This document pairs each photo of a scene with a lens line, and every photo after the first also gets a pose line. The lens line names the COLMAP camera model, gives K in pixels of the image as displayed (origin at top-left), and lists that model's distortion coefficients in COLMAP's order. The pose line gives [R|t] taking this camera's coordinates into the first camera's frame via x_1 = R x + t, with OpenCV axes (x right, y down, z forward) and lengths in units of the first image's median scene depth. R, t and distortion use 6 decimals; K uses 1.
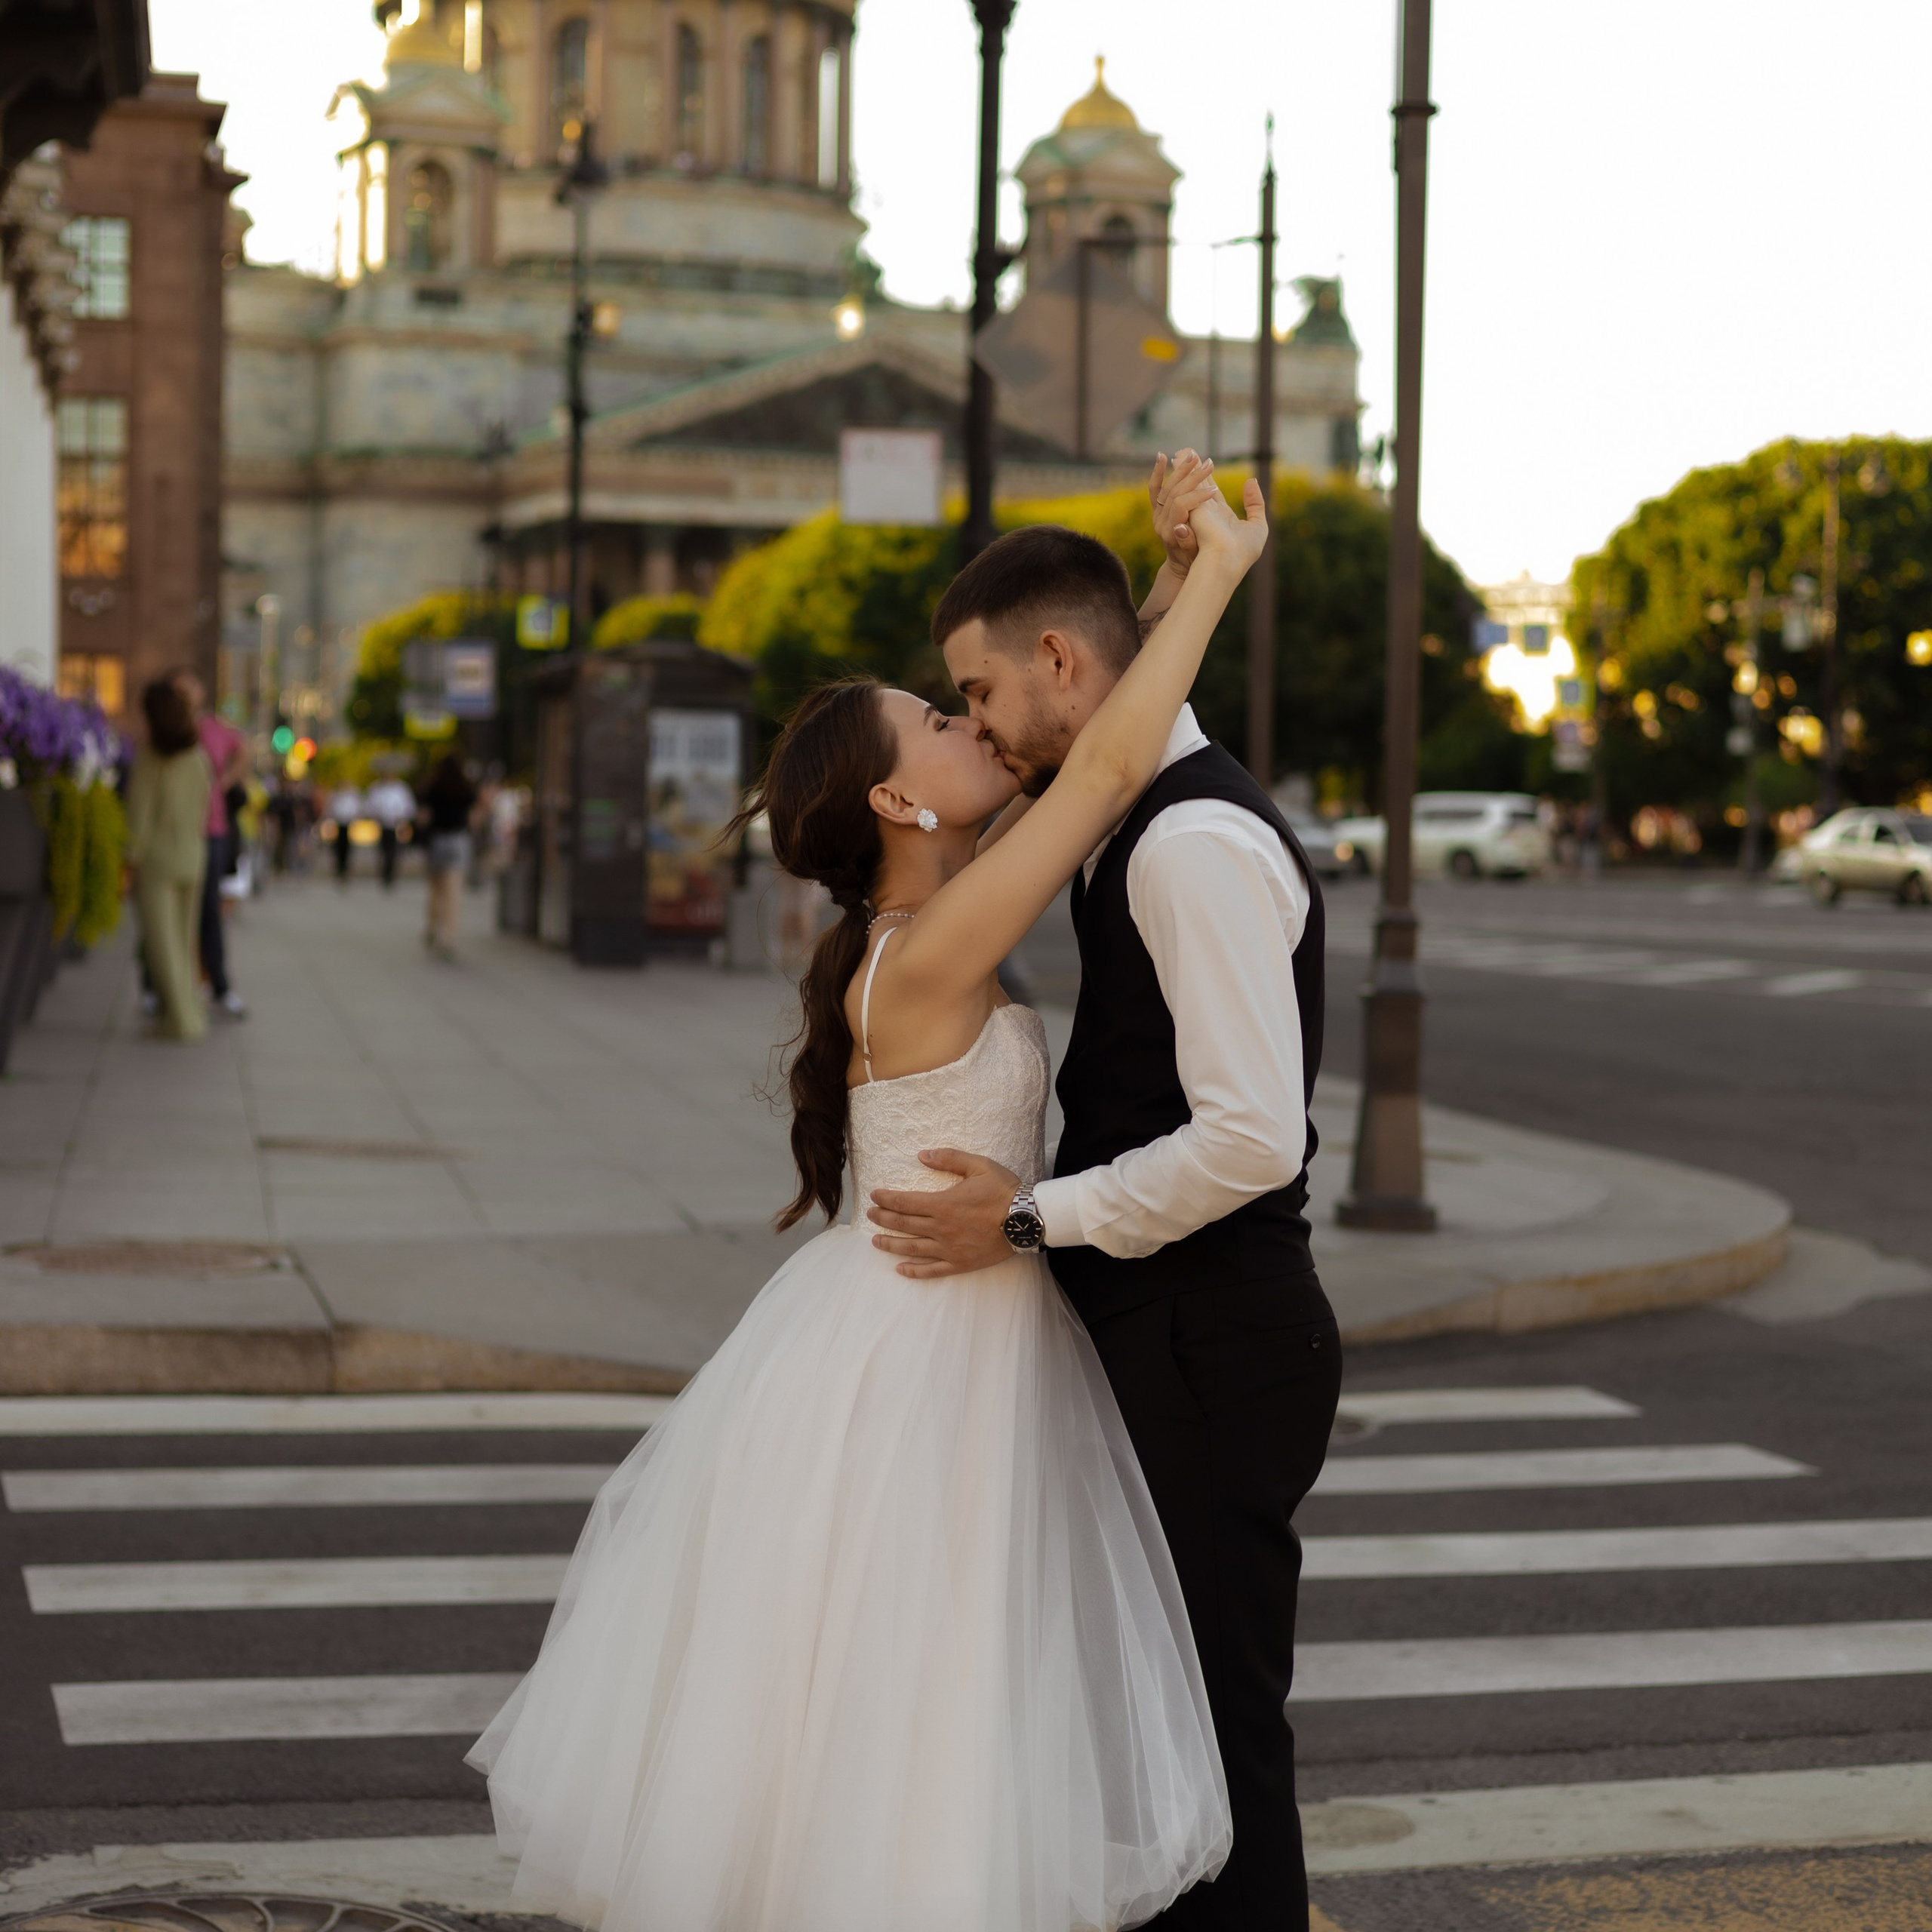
lens RADIAL K [[4235.3, 0, 966.0], [0, 4235.3, 966.0], [0, 0, 1]] dist [-0.008893, 0.187802]
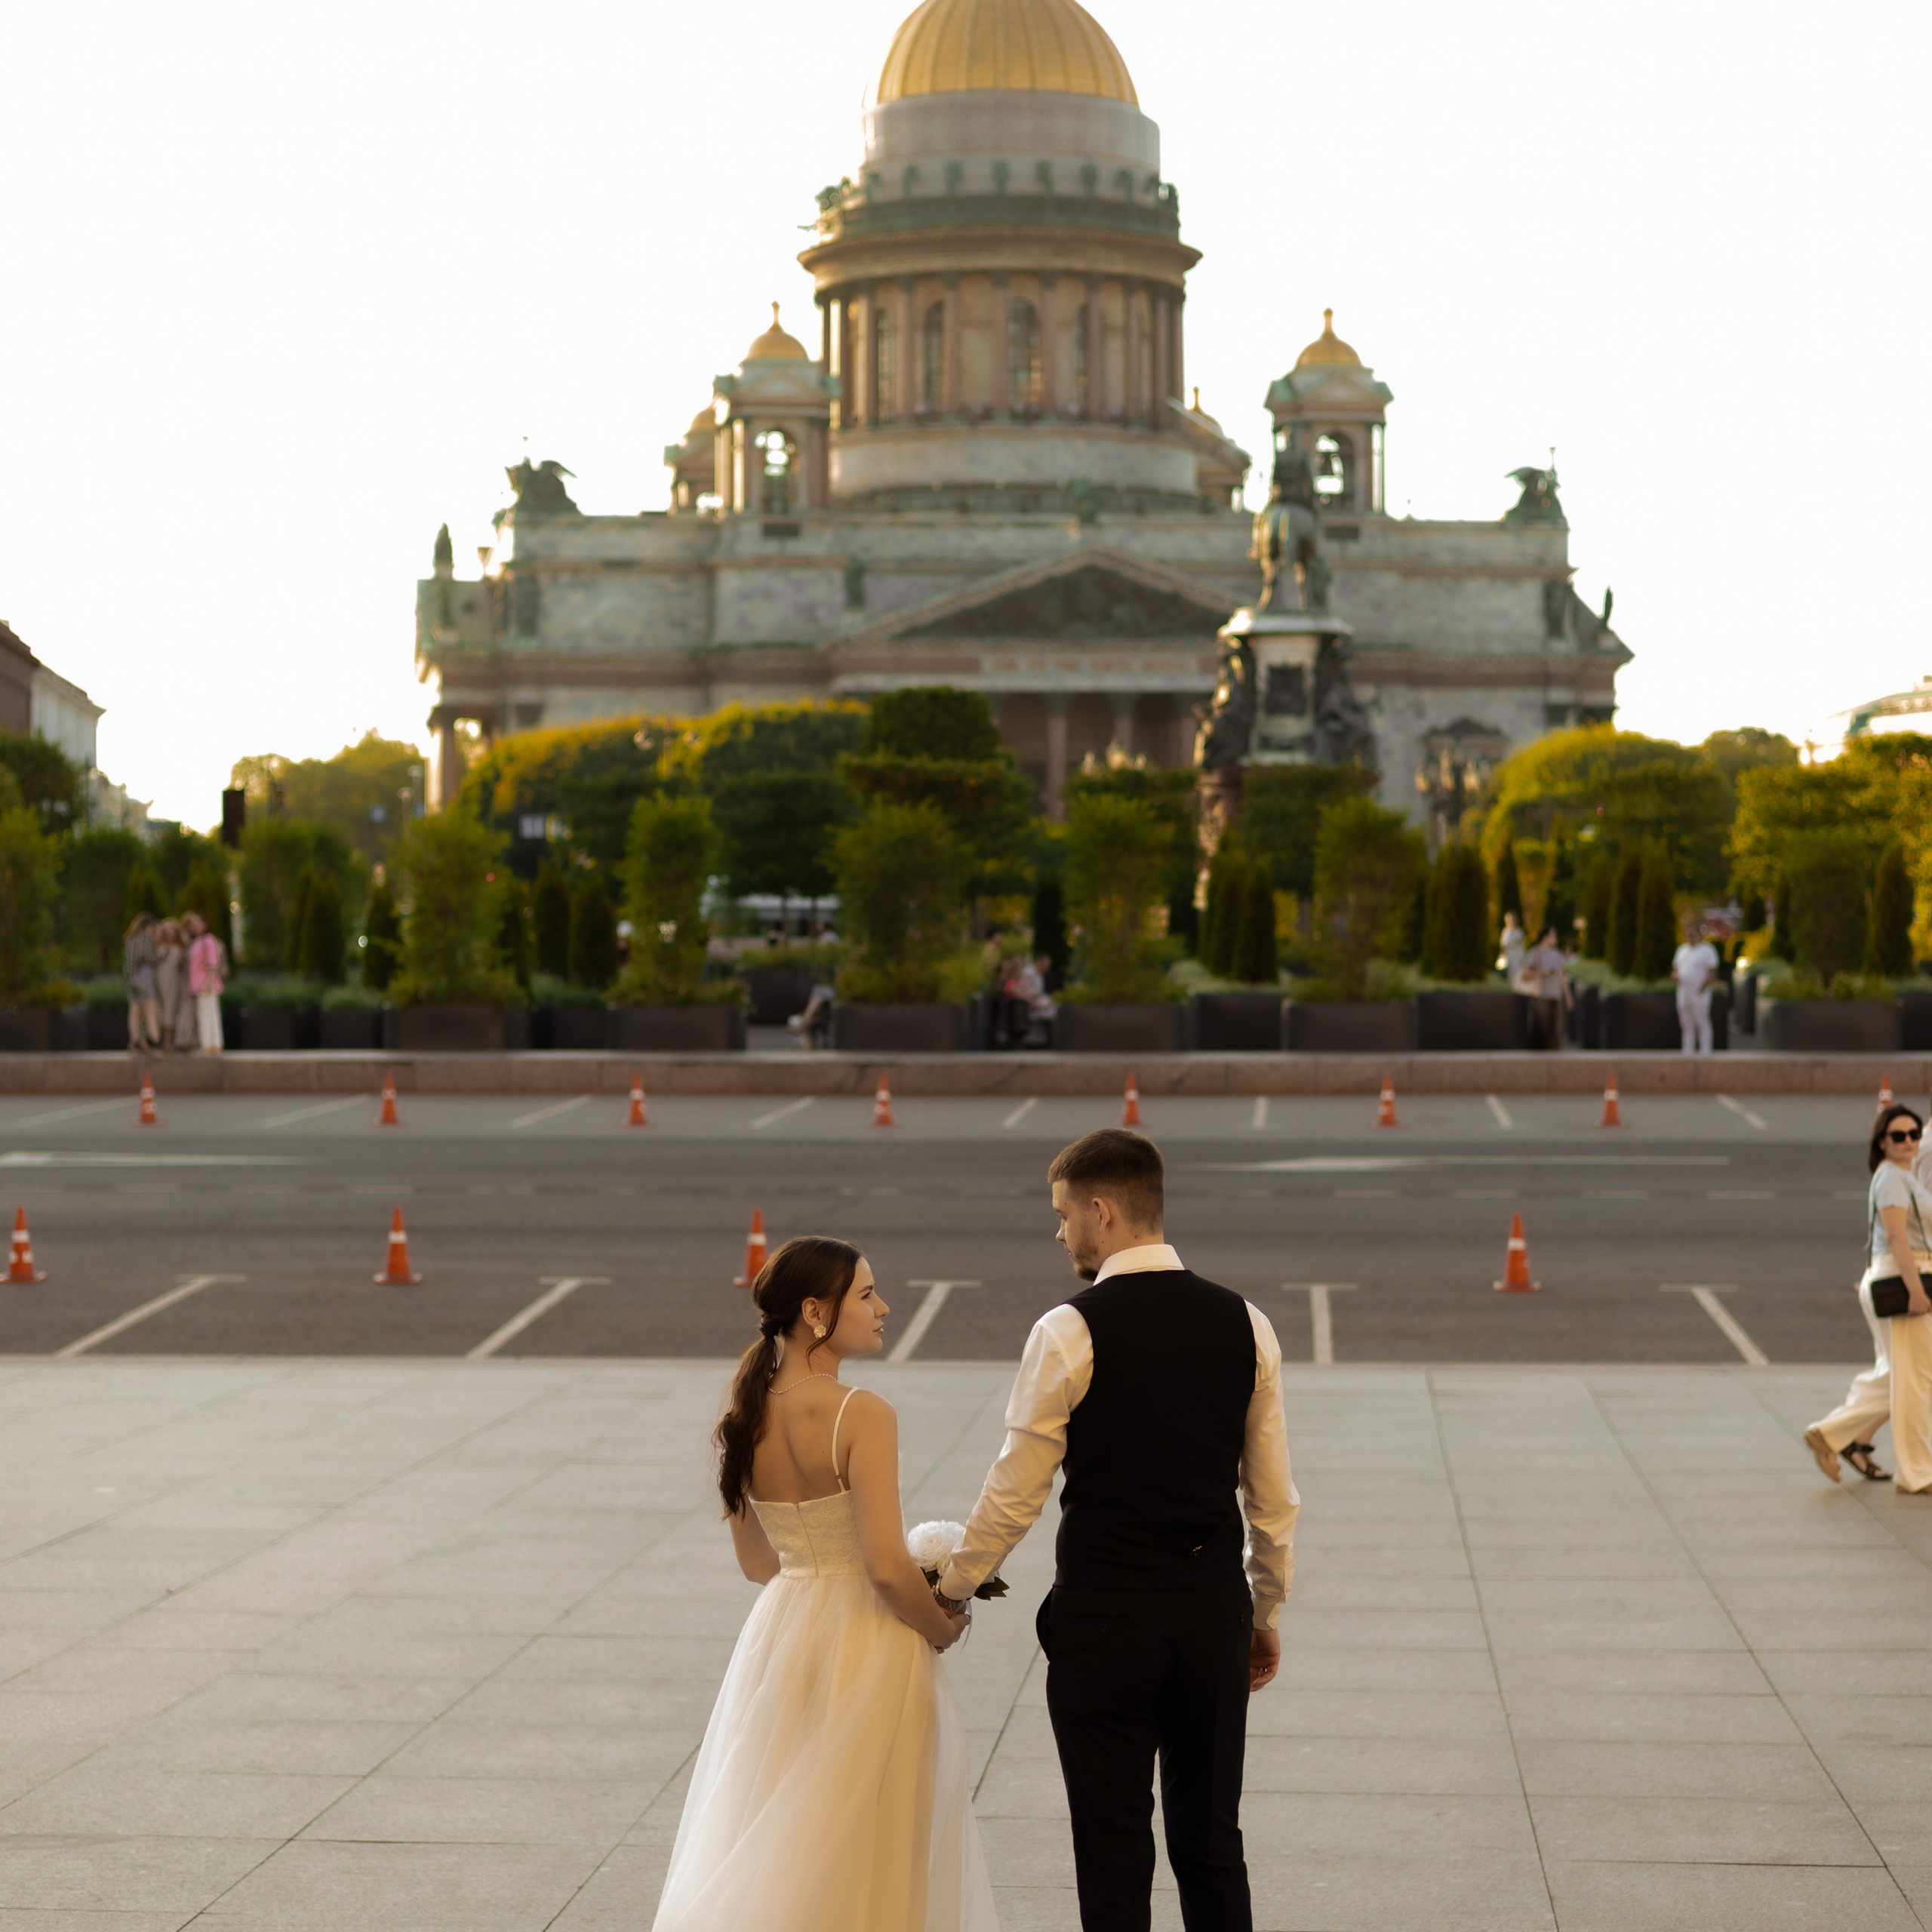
lens RADIAL K [[4185.2, 0, 966.0], [0, 4185.2, 966.0], [0, 0, 1]] dist [-0.041187, 0.608936]
pose [[0.954091, -0.013263, -0.299222, 0.778284], [0.008402, 0.999811, -0.017524, 0.011662], [0.299398, 0.014205, 0.954023, -0.600670]]
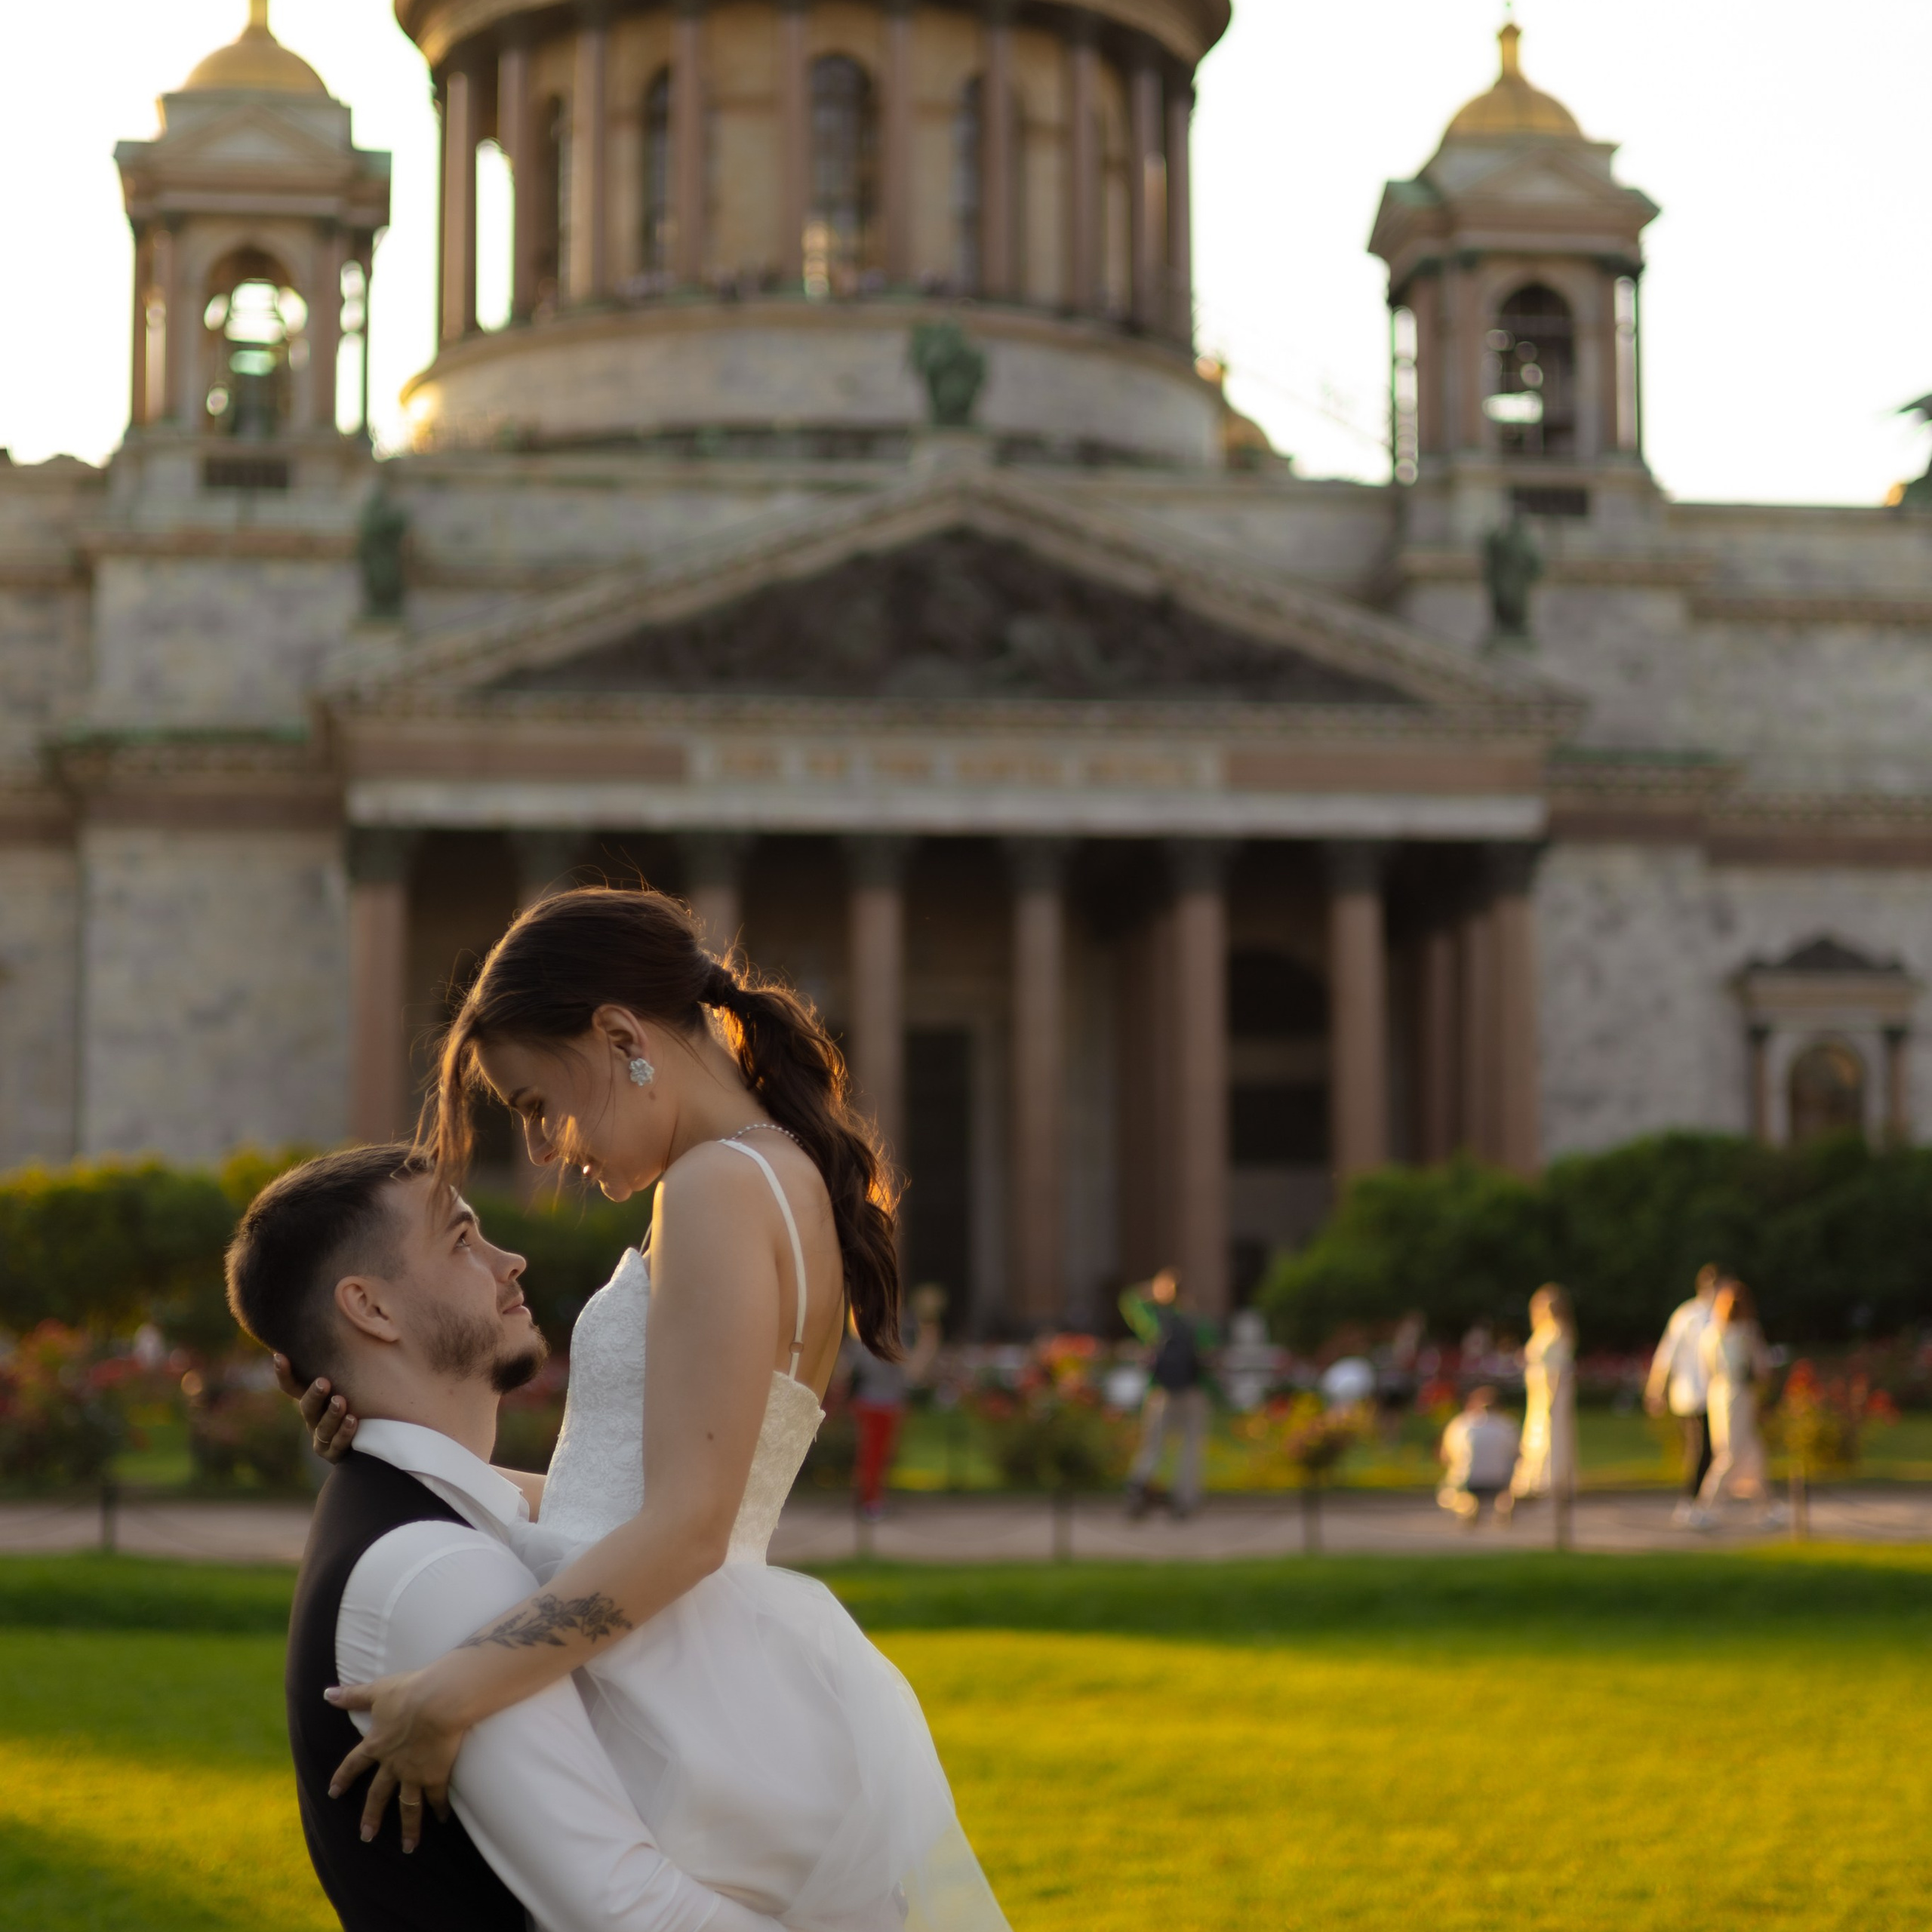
lens RADIAL K [[4185.2, 0, 966.0], [0, 4185.2, 966.0], [0, 0, 1]] dist [-0.041187, 0.608936]
pose [[0.951474, -0.044446, -0.304503, 0.331027], [0.005346, 0.991753, -0.128052, -0.041670], [0.307684, 0.120211, 0.943865, 1.178508]]
